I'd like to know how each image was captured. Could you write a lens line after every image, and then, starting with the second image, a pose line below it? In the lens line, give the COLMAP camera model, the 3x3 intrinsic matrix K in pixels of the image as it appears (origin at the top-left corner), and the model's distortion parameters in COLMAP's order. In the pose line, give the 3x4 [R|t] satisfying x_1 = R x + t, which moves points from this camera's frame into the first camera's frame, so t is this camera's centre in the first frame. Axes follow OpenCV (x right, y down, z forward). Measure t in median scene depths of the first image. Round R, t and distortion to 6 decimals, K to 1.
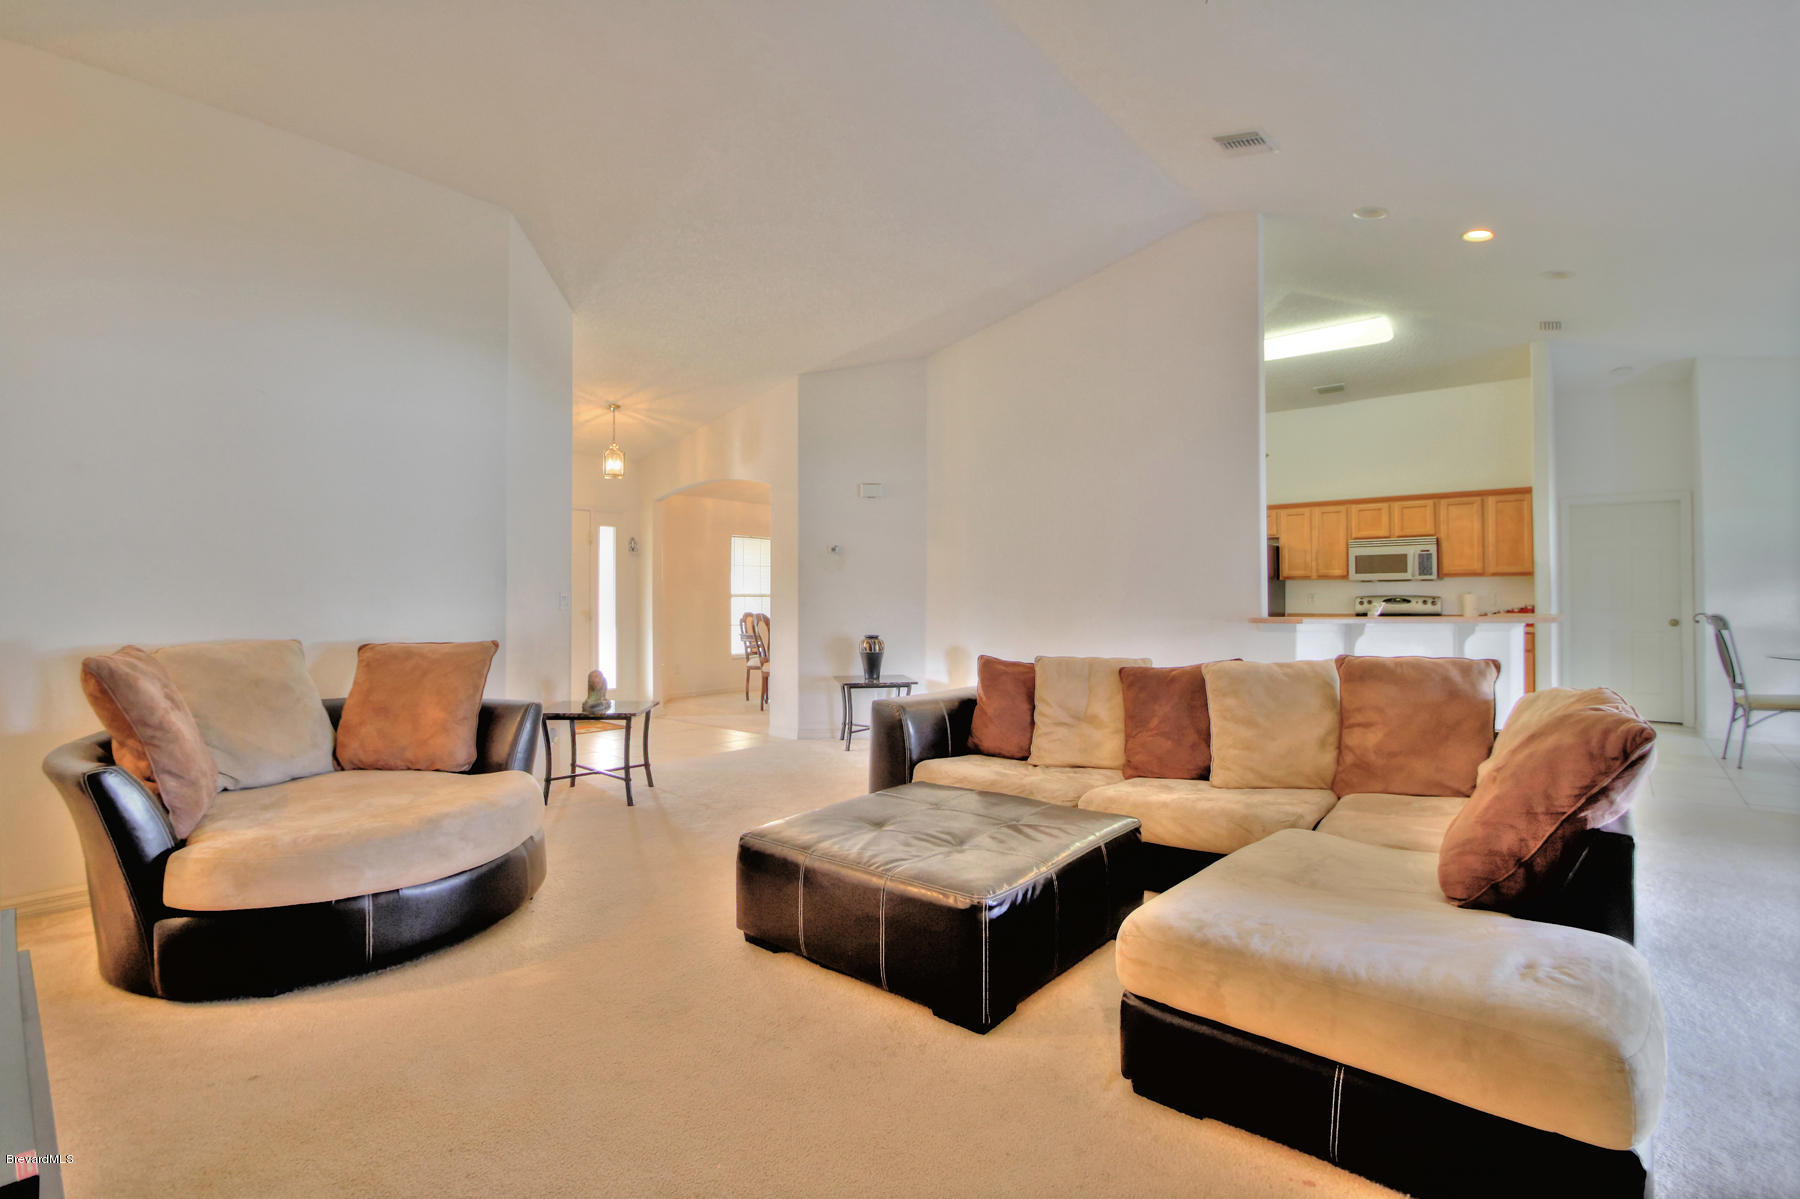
lens RADIAL K [[845.6, 0, 897.3], [0, 845.6, 573.3], [0, 0, 1]] dist [-0.016980, -0.000092]
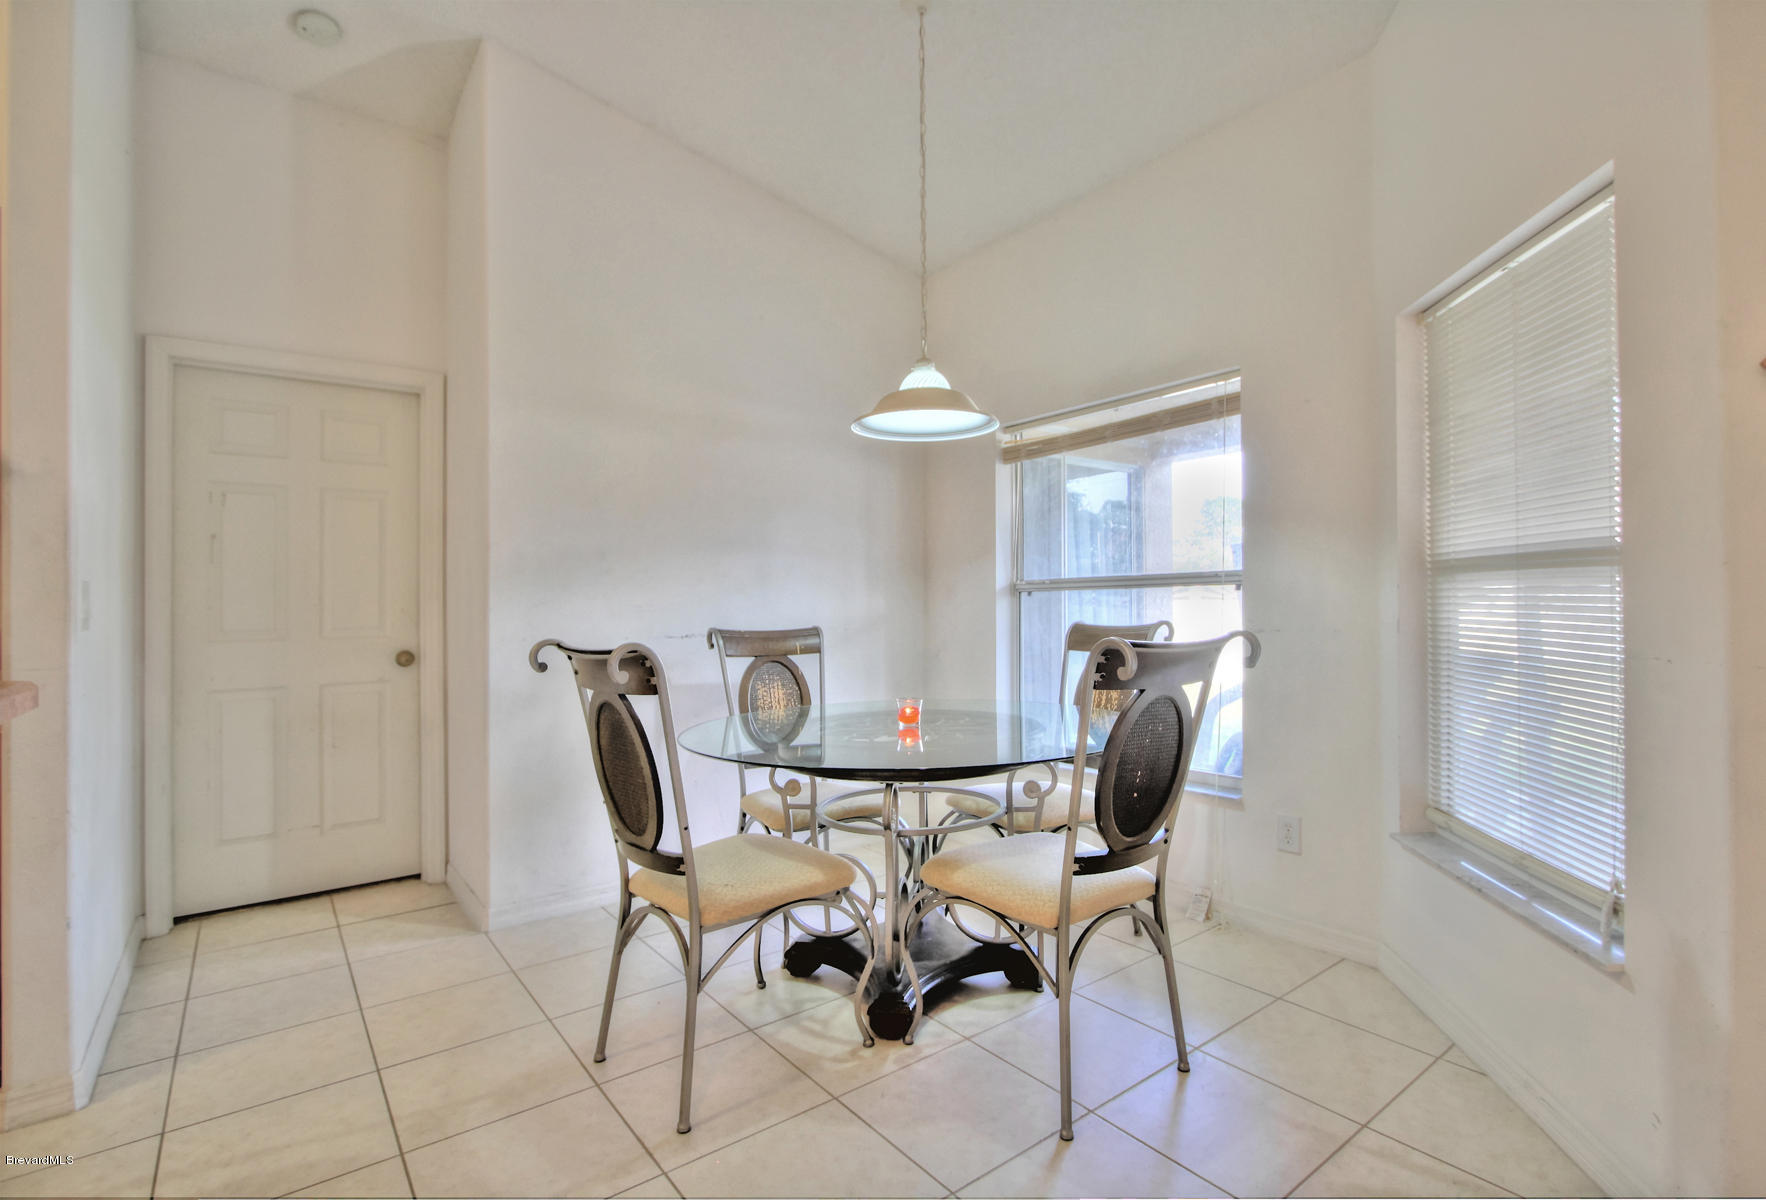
lens RADIAL K [[840.5, 0, 887.7], [0, 840.5, 605.7], [0, 0, 1]] dist [-0.033326, 0.011243]
pose [[0.210867, 0.000599, 0.977515, 0.531811], [-0.014500, 0.999892, 0.002515, 0.024672], [-0.977407, -0.014704, 0.210853, 0.633151]]
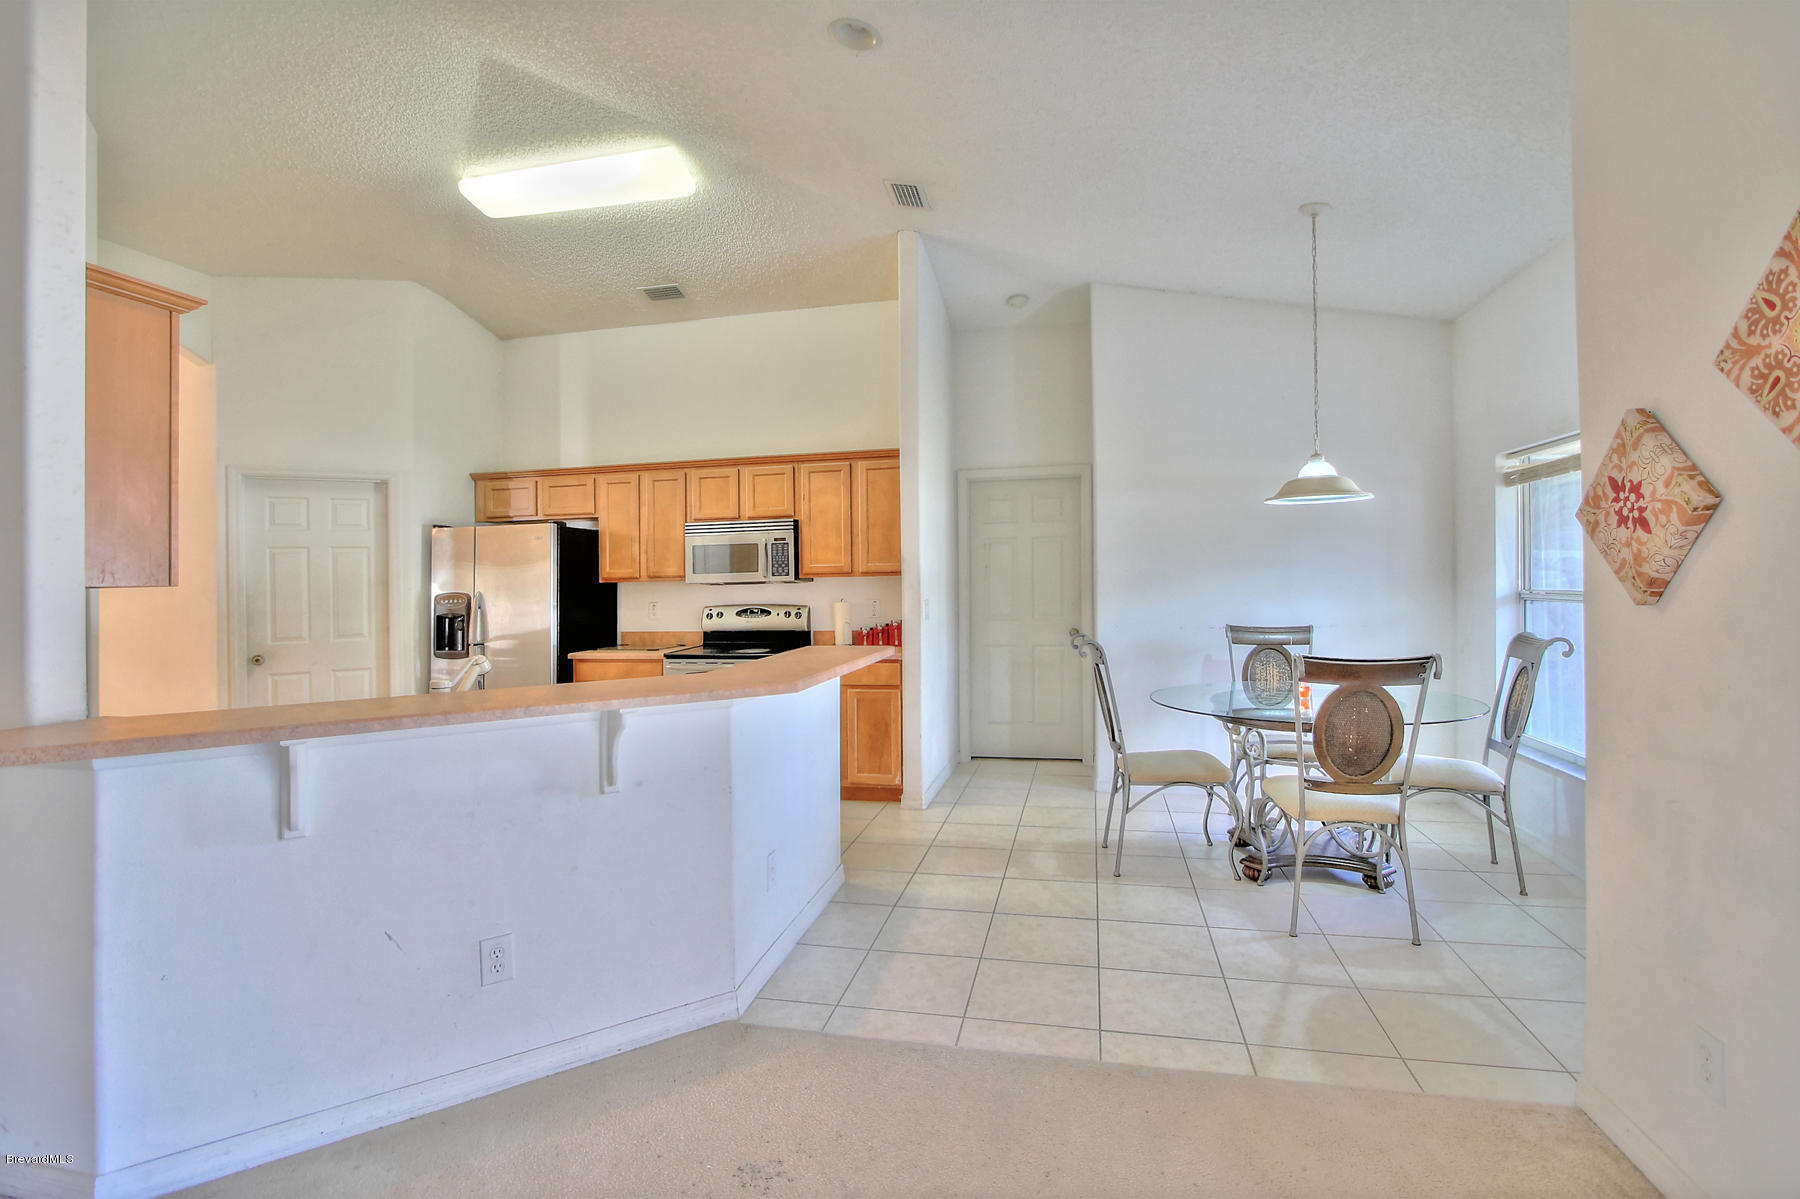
lens RADIAL K [[845.6, 0, 897.3], [0, 845.6, 573.3], [0, 0, 1]] dist [-0.016980, -0.000092]
pose [[0.888829, -0.011602, 0.458092, 0.410864], [0.002908, 0.999802, 0.019680, -0.012837], [-0.458230, -0.016160, 0.888687, 0.361220]]
